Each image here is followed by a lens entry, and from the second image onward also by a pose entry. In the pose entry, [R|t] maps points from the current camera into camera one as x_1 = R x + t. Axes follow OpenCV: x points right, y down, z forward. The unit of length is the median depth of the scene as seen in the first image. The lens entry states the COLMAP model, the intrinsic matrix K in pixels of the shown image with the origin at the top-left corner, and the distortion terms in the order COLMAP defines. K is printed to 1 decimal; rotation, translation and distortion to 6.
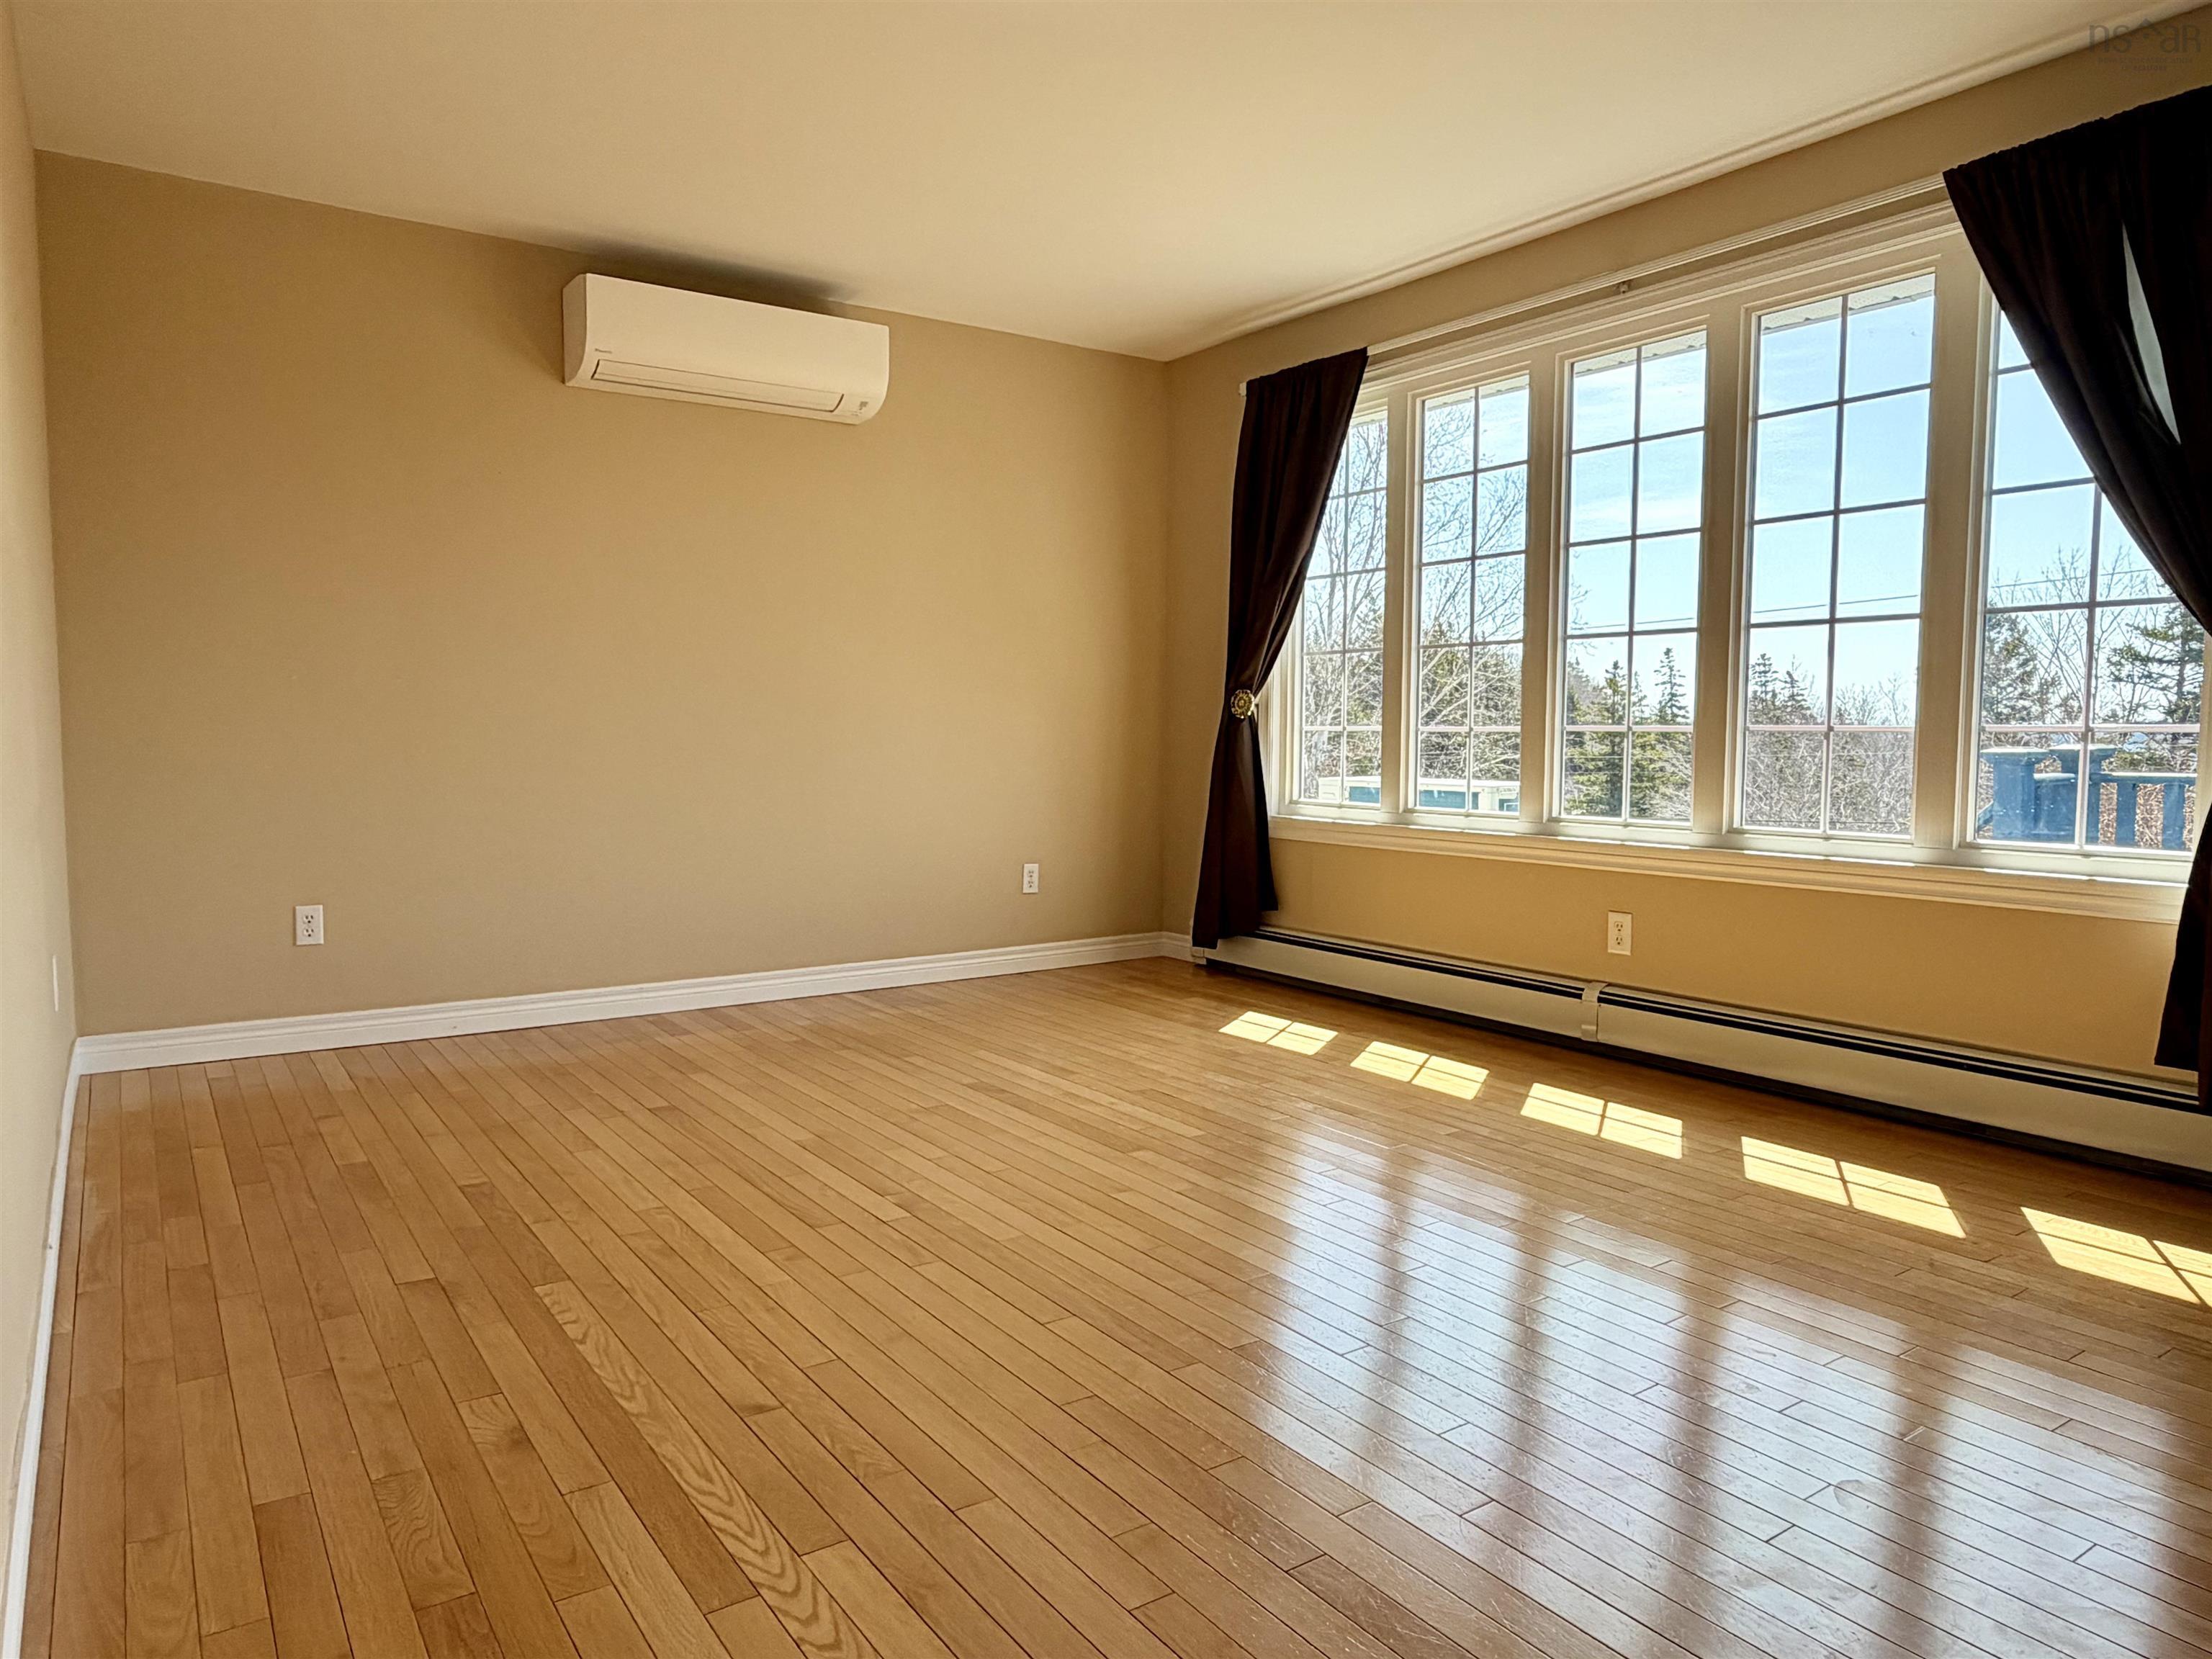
lens RADIAL K [[1424.7, 0, 1093.4], [0, 1424.7, 830.2], [0, 0, 1]] dist [0.000770, 0.004797]
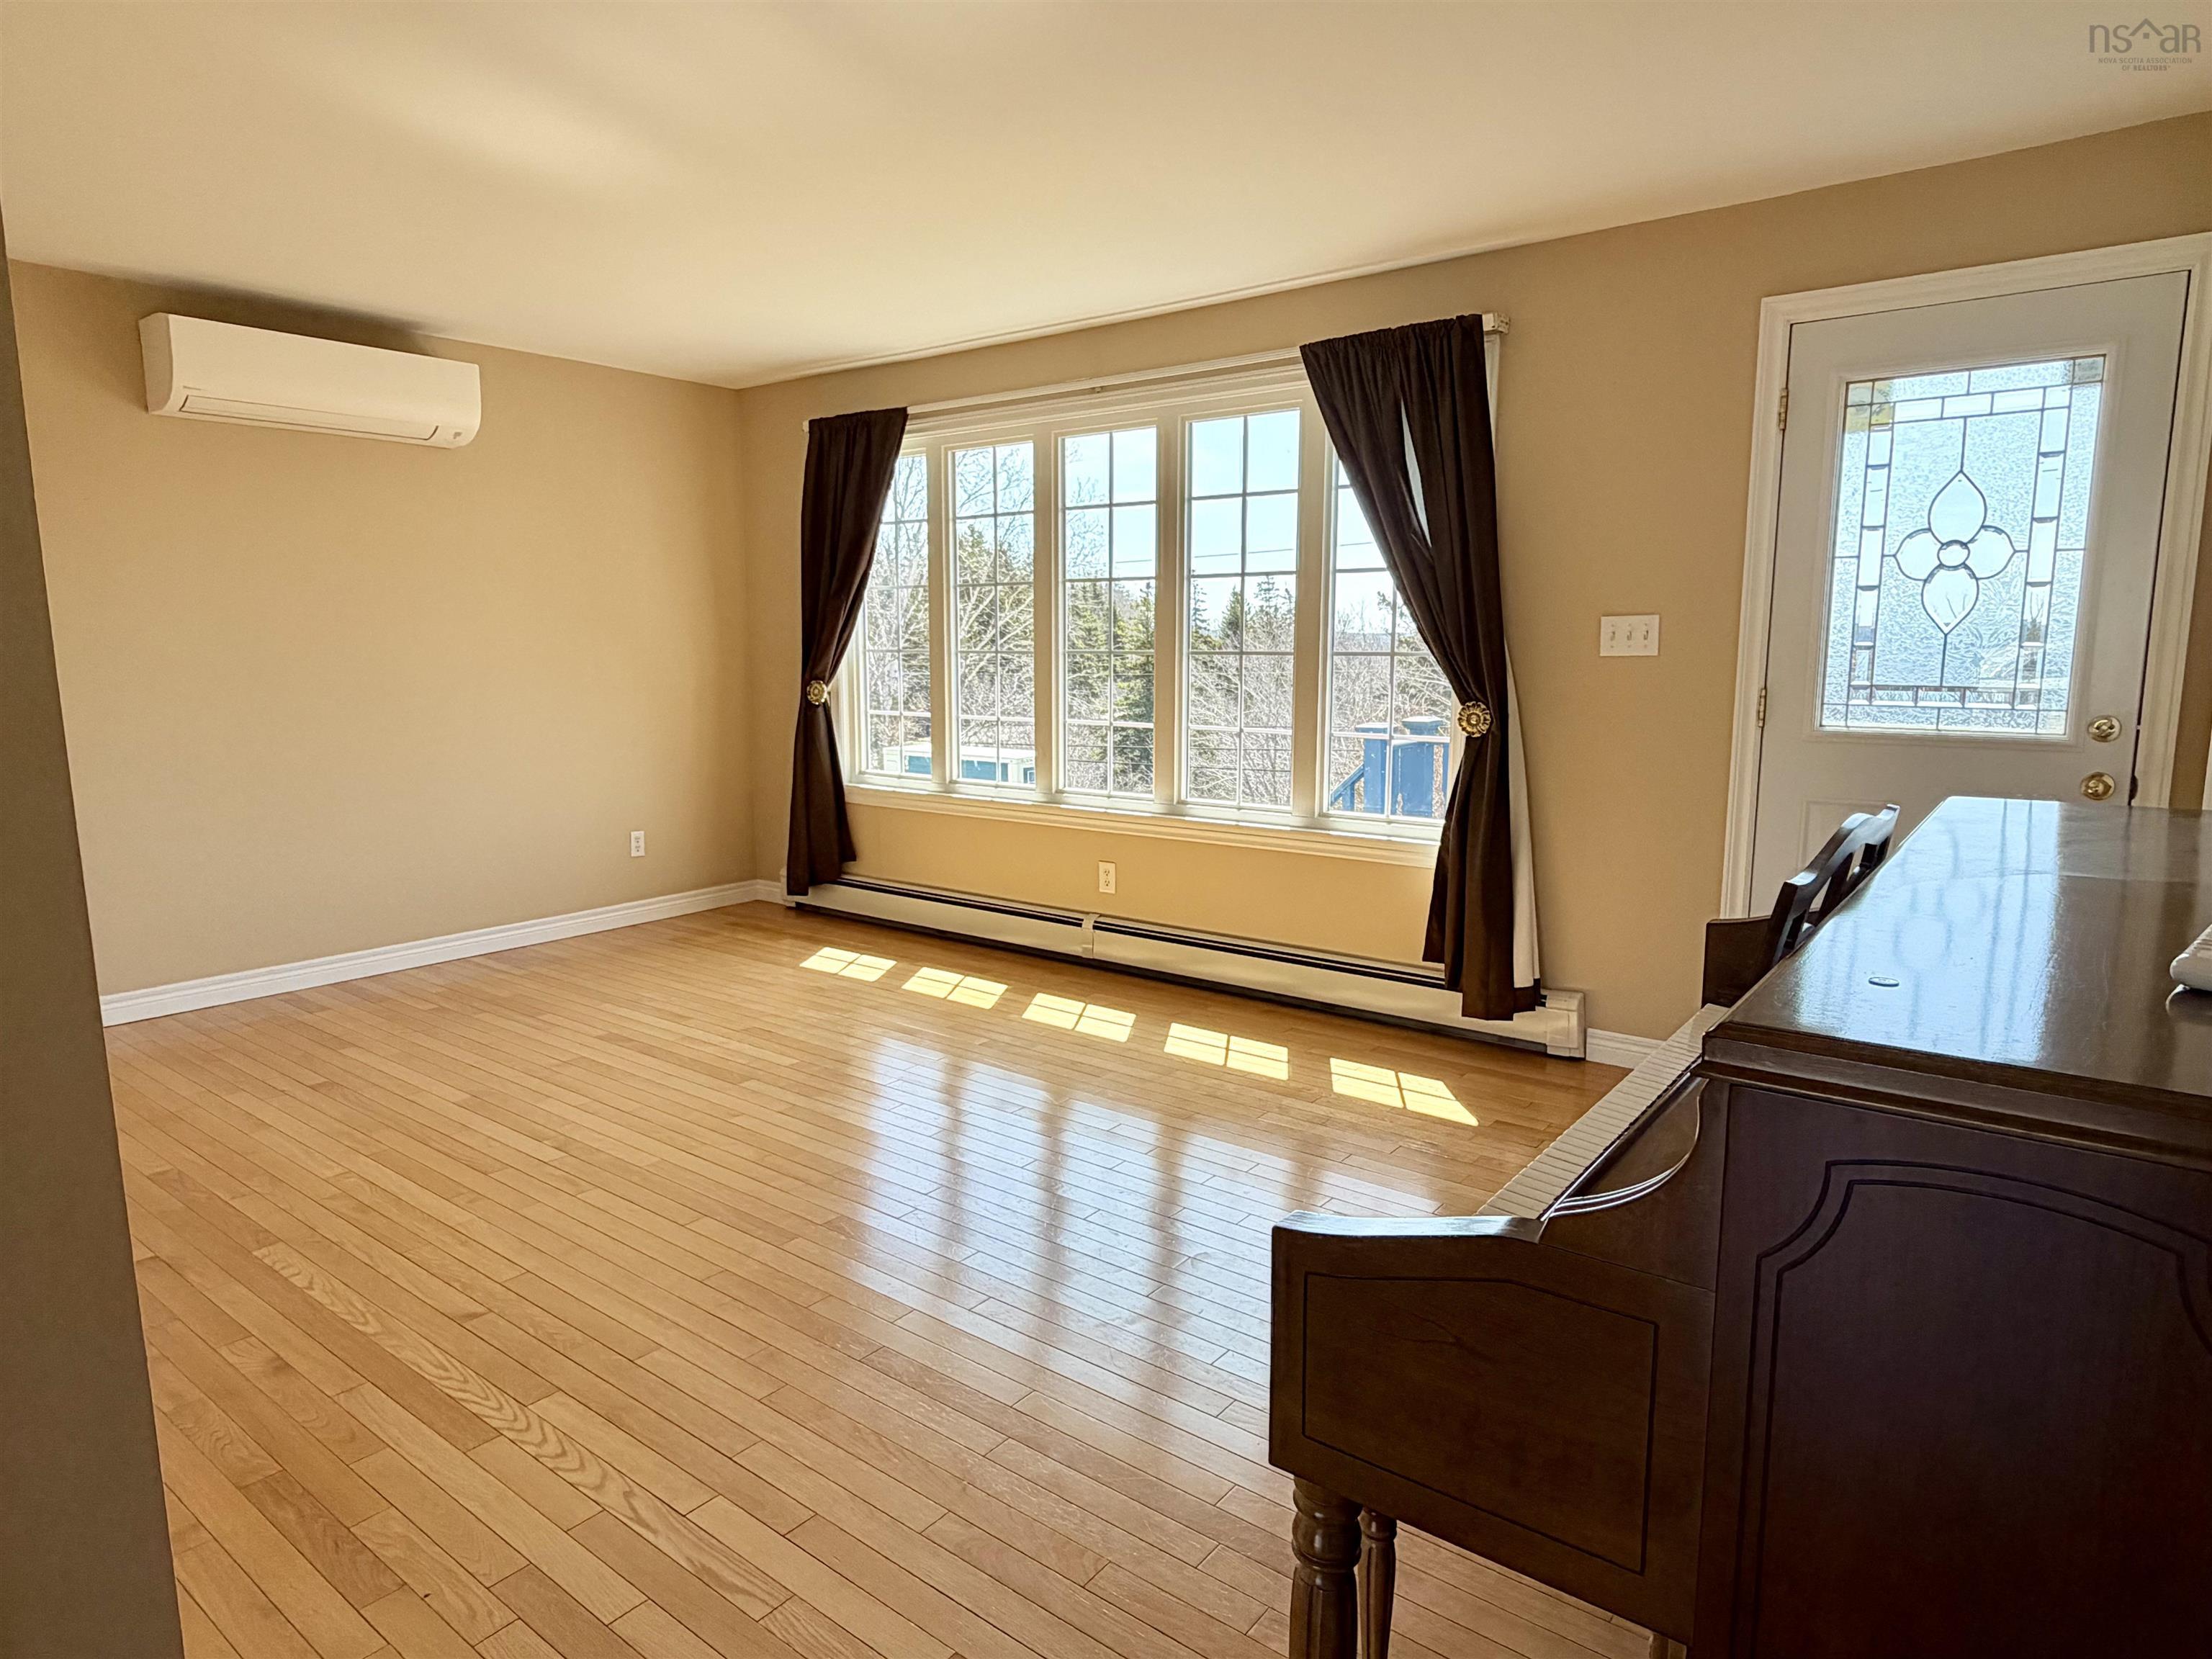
lens RADIAL K [[1311.5, 0, 1093.9], [0, 1311.5, 829.7], [0, 0, 1]] dist [0.004656, 0.001721]
pose [[0.953502, -0.046584, 0.297765, -0.009848], [0.023809, 0.996538, 0.079660, -0.076479], [-0.300445, -0.068866, 0.951310, -0.182674]]
